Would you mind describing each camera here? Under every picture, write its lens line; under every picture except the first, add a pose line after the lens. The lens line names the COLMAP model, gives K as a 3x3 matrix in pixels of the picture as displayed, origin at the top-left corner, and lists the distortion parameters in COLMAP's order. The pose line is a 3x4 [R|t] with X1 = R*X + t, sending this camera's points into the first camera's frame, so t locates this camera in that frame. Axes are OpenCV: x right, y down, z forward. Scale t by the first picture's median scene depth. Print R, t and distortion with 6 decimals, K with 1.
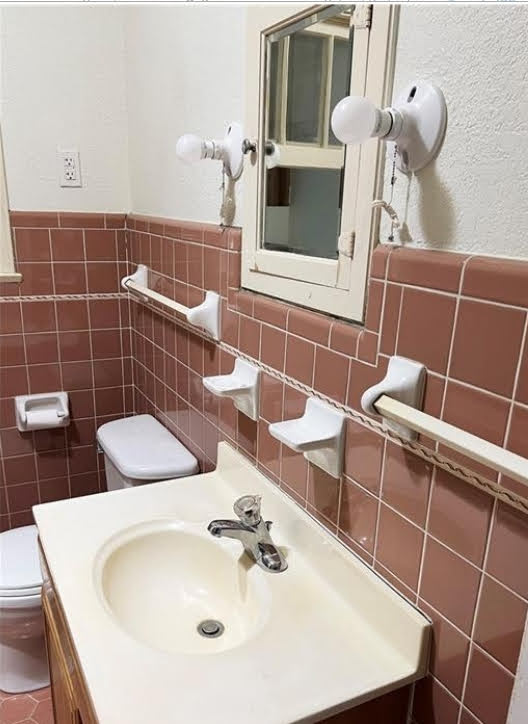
lens RADIAL K [[596.7, 0, 263.0], [0, 596.7, 396.2], [0, 0, 1]] dist [0.068247, -0.002284]
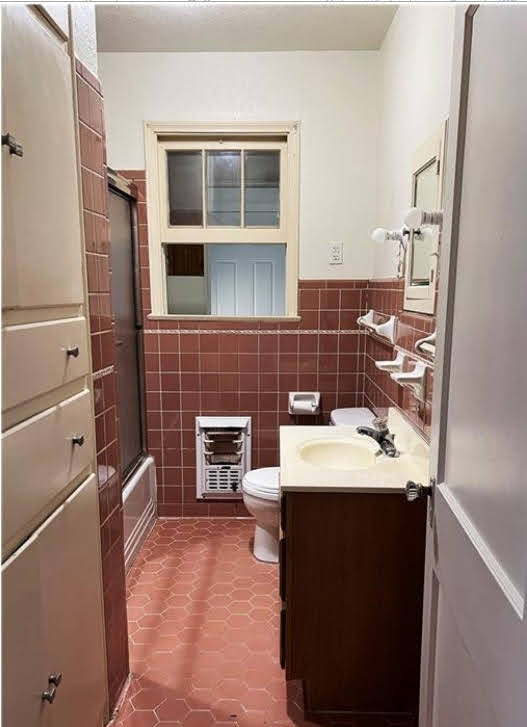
lens RADIAL K [[599.2, 0, 262.5], [0, 599.2, 397.8], [0, 0, 1]] dist [0.068247, -0.002284]
pose [[0.876553, 0.056668, -0.477958, 0.301114], [-0.120650, 0.987209, -0.104220, 0.197824], [0.465938, 0.149020, 0.872178, -0.438746]]
